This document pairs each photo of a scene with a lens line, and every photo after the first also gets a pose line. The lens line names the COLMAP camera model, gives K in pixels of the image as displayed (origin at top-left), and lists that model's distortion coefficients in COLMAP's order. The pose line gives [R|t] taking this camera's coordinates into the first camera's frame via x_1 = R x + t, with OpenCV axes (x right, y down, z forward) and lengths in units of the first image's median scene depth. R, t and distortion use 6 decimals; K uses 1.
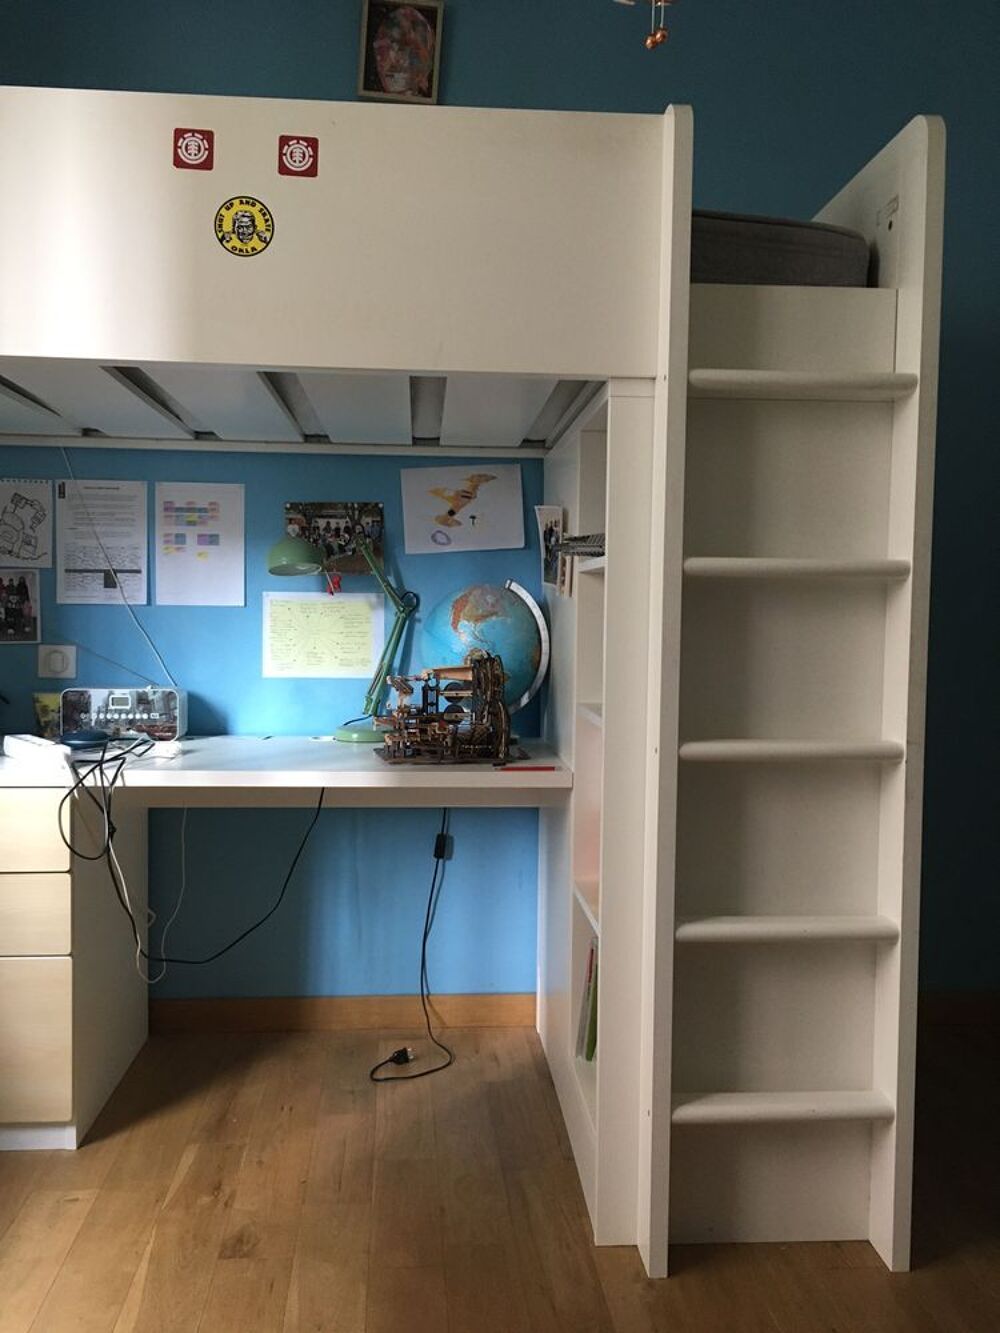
lens RADIAL K [[1120.1, 0, 497.5], [0, 1120.1, 670.1], [0, 0, 1]] dist [0.043070, -0.014037]
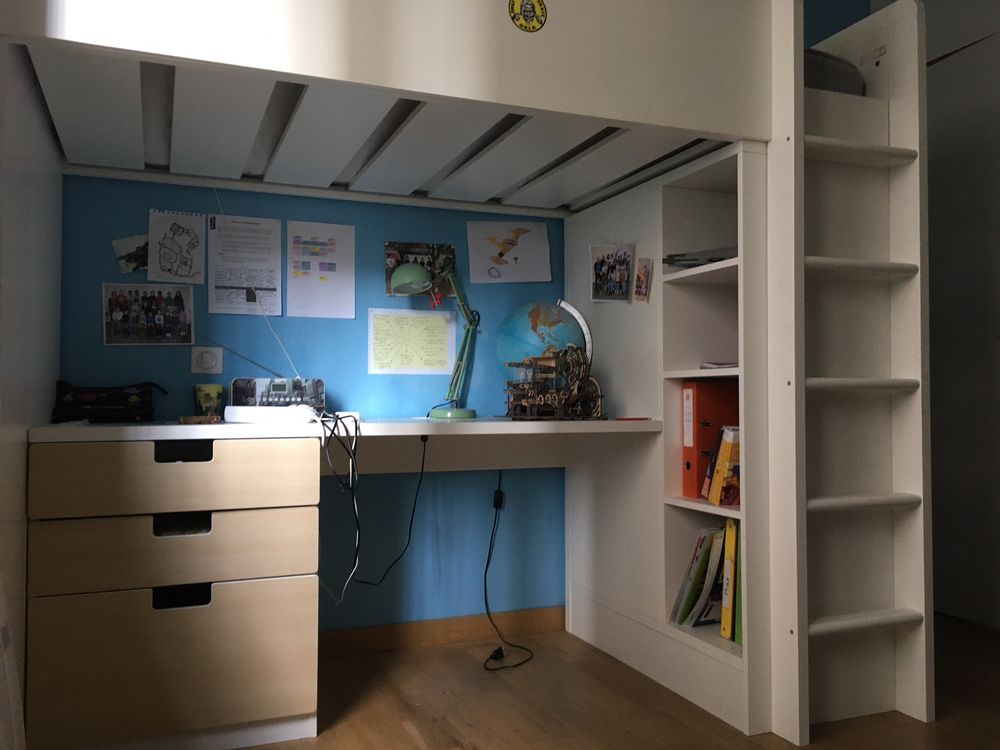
lens RADIAL K [[840.3, 0, 507.1], [0, 840.3, 373.2], [0, 0, 1]] dist [0.043070, -0.014037]
pose [[0.950496, -0.005532, 0.310689, -0.385767], [0.030253, 0.996739, -0.074807, 0.089688], [-0.309262, 0.080504, 0.947563, 0.030630]]
